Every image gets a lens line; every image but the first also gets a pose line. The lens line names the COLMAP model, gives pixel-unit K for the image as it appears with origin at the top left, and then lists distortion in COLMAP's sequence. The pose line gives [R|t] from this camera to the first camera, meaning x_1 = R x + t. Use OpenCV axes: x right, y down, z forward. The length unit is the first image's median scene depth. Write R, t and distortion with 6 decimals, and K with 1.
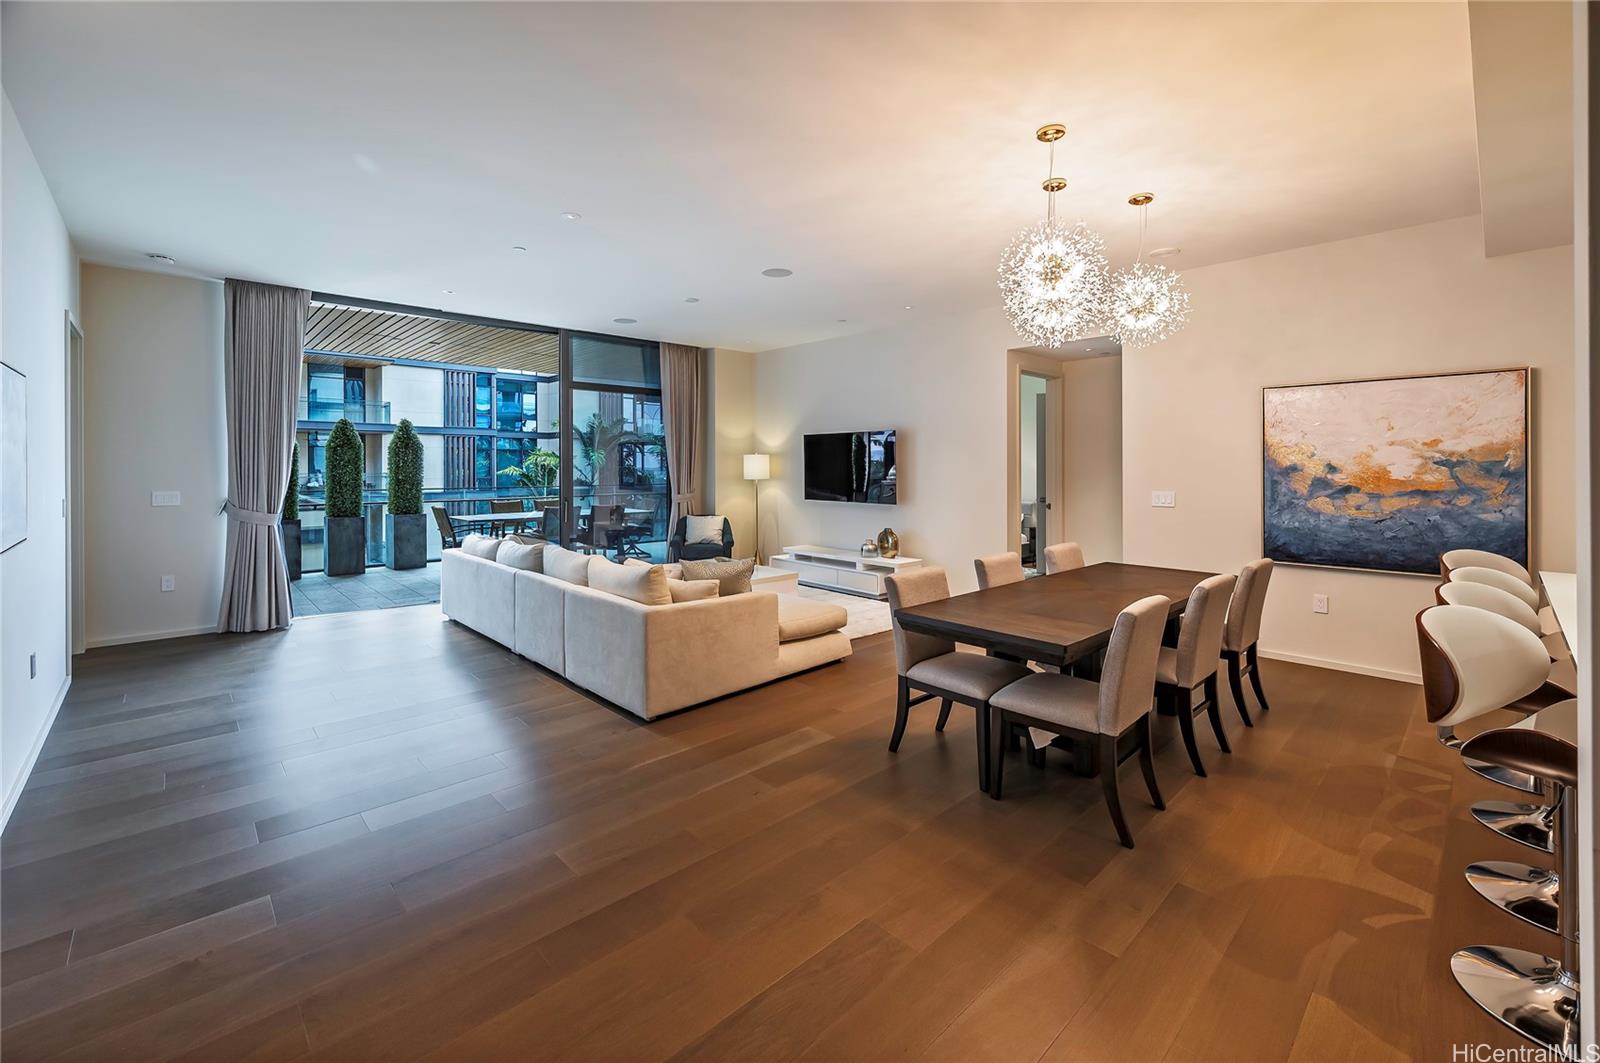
lens RADIAL K [[664.9, 0, 792.4], [0, 664.9, 468.2], [0, 0, 1]] dist [-0.000317, -0.000028]
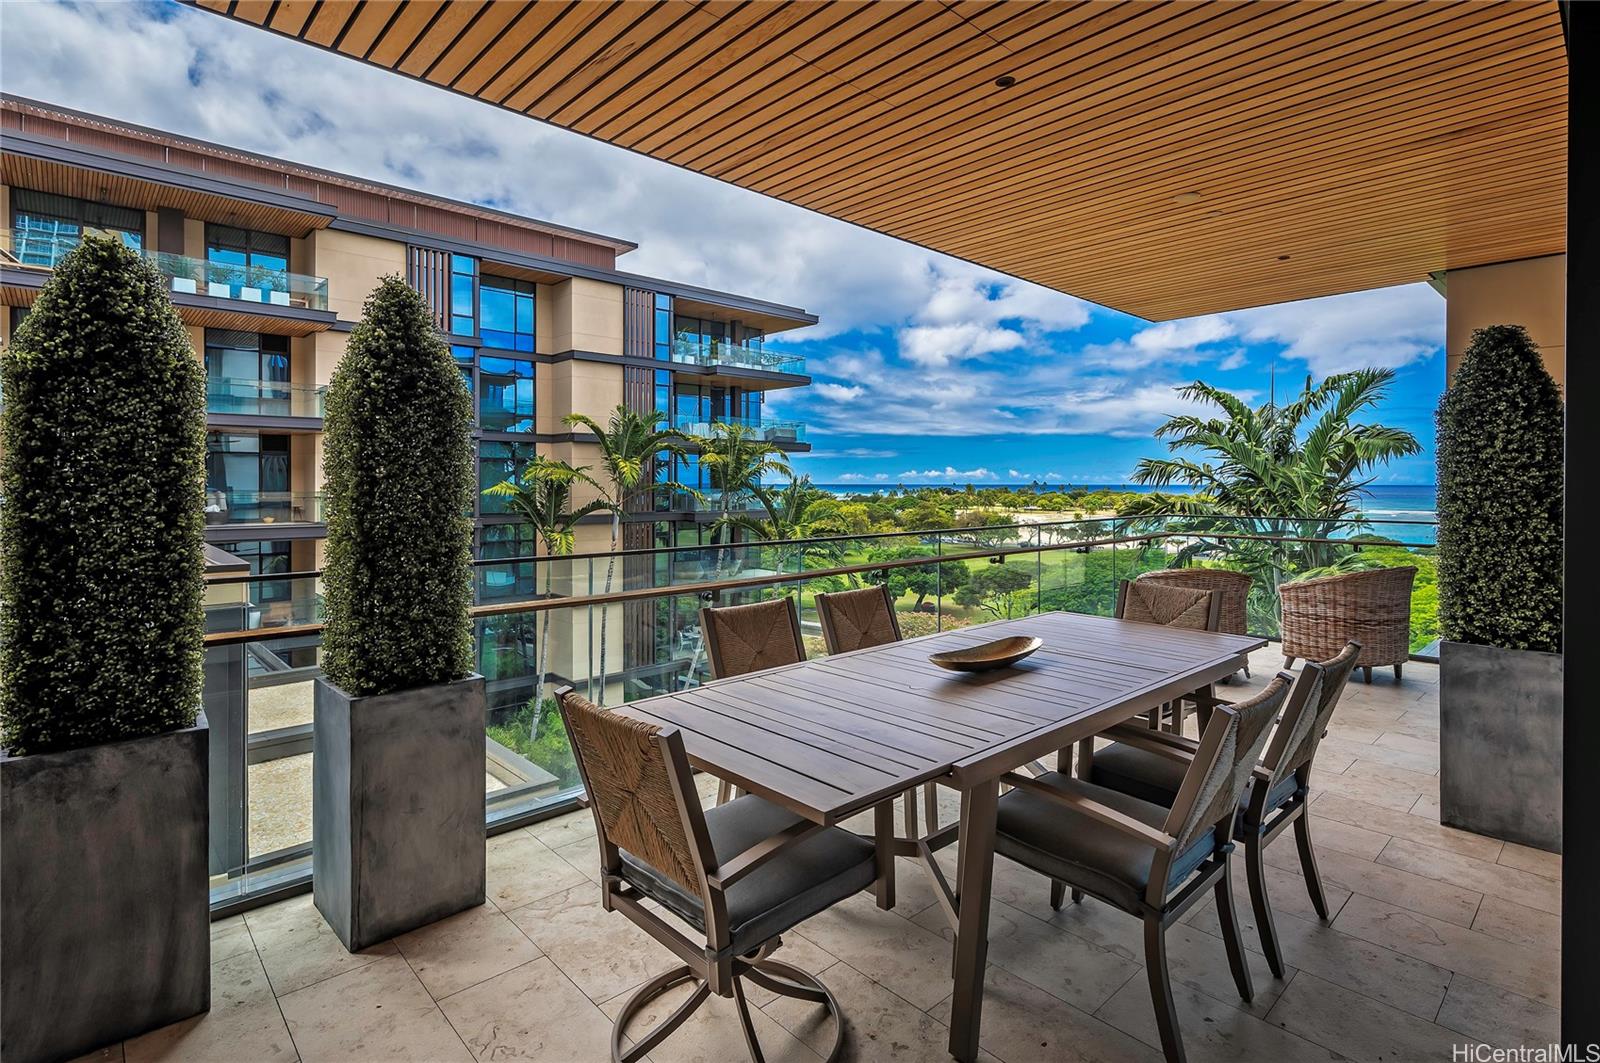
lens RADIAL K [[780.2, 0, 805.4], [0, 780.2, 488.9], [0, 0, 1]] dist [0.001018, 0.000183]
pose [[0.999987, 0.001782, 0.004821, -0.133145], [-0.001806, 0.999986, 0.005063, -0.000095], [-0.004812, -0.005072, 0.999976, 0.218935]]
